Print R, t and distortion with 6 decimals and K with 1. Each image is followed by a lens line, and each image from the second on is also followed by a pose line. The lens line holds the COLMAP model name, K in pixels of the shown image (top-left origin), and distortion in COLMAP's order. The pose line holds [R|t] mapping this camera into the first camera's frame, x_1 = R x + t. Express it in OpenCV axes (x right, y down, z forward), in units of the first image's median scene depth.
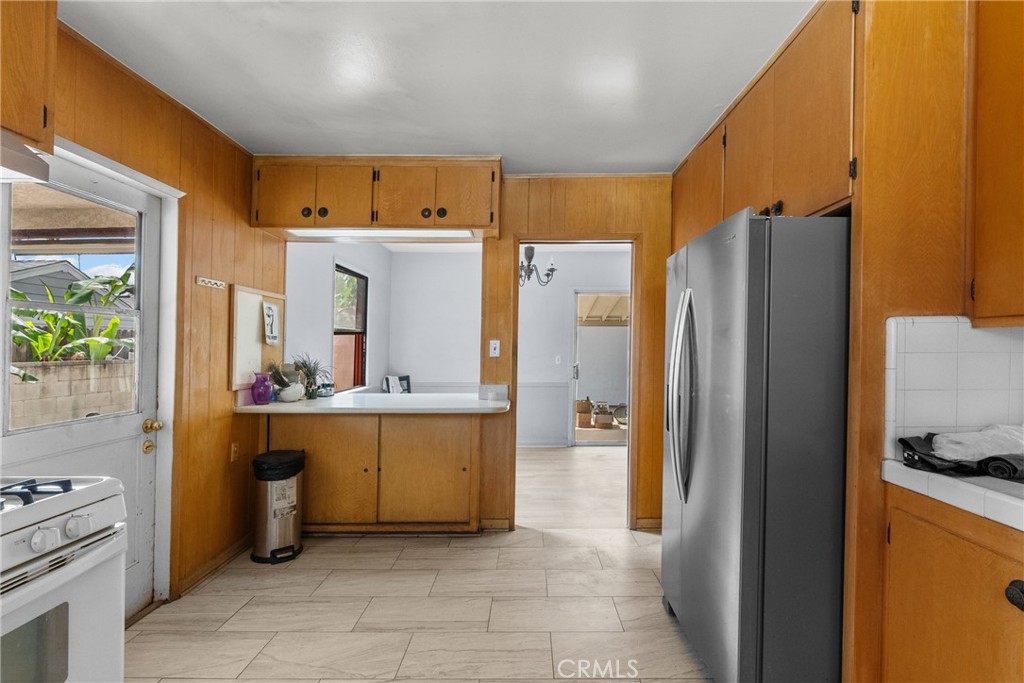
lens RADIAL K [[479.0, 0, 514.4], [0, 479.0, 346.4], [0, 0, 1]] dist [-0.003499, 0.000128]
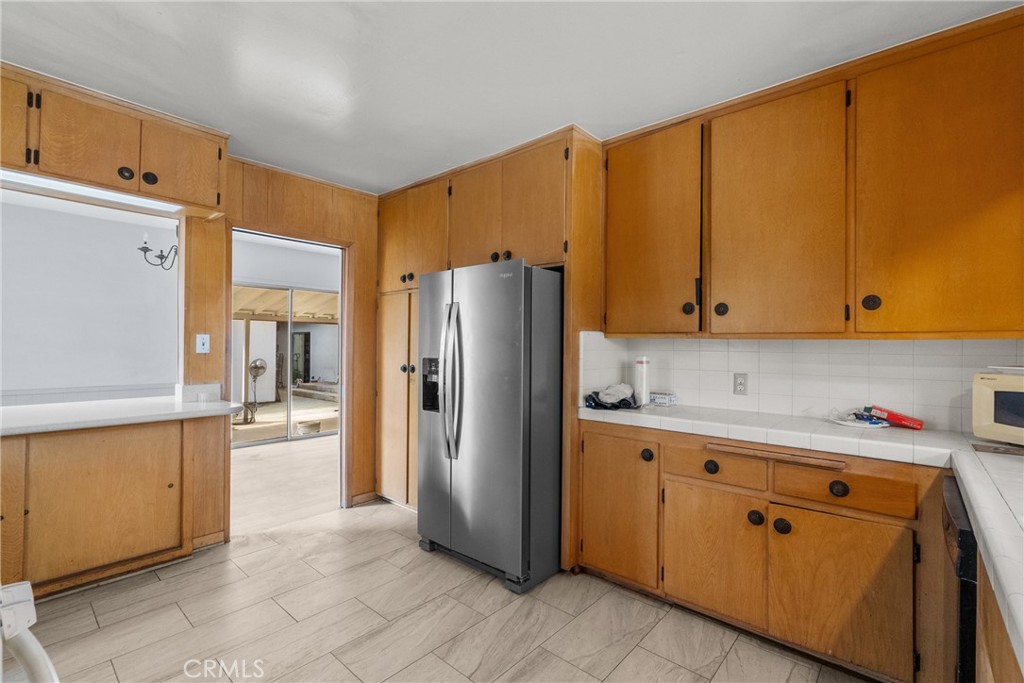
lens RADIAL K [[460.7, 0, 514.8], [0, 460.7, 343.2], [0, 0, 1]] dist [-0.001114, 0.000821]
pose [[0.657978, 0.012237, 0.752938, -0.328419], [-0.013639, 0.999898, -0.004331, -0.001028], [-0.752914, -0.007420, 0.658077, 0.005454]]
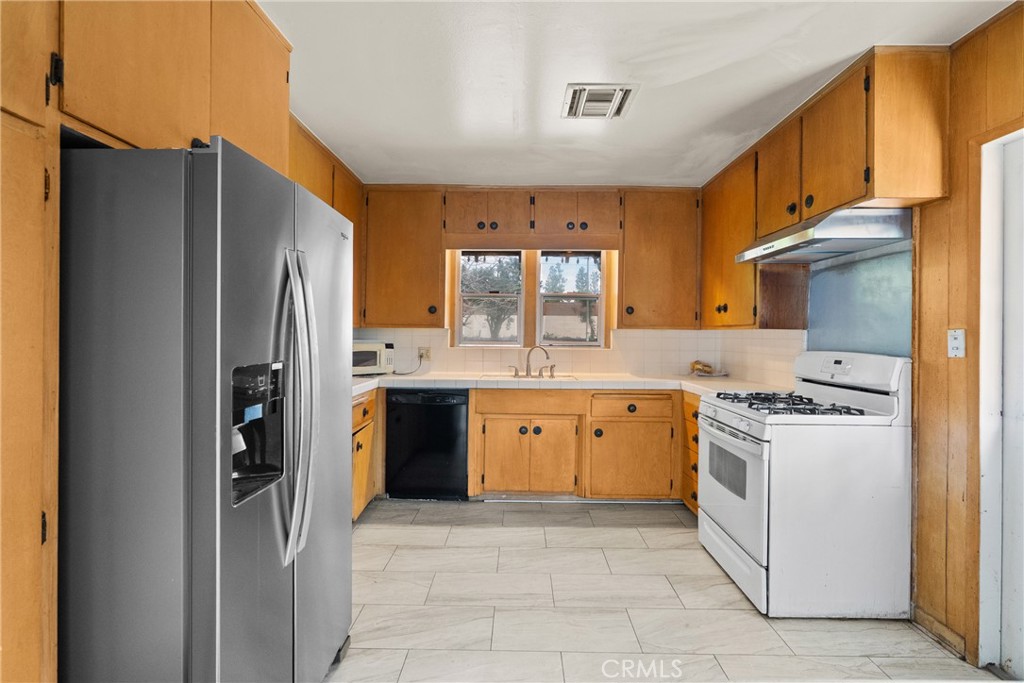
lens RADIAL K [[465.3, 0, 515.6], [0, 465.3, 336.1], [0, 0, 1]] dist [-0.003136, -0.000049]
pose [[-0.999840, -0.006927, 0.016511, 0.020640], [-0.006900, 0.999975, 0.001726, 0.000962], [-0.016523, 0.001611, -0.999862, 1.075923]]
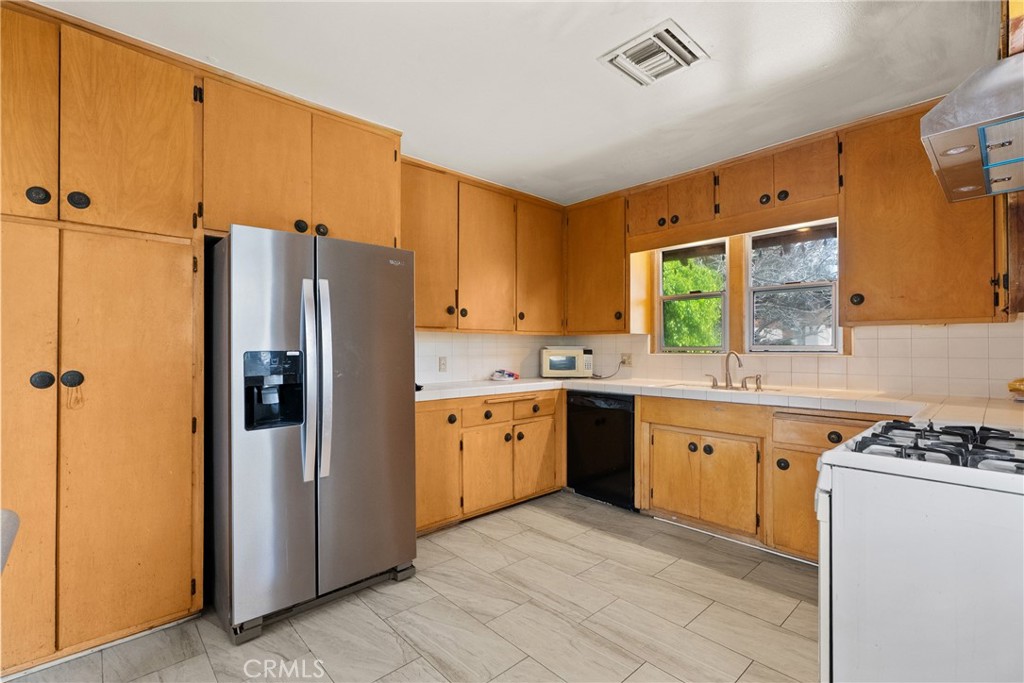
lens RADIAL K [[460.7, 0, 514.8], [0, 460.7, 343.2], [0, 0, 1]] dist [-0.001114, 0.000821]
pose [[-0.679183, 0.010724, 0.733891, -0.440780], [0.001917, 0.999916, -0.012836, 0.023314], [-0.733967, -0.007311, -0.679146, 0.887368]]
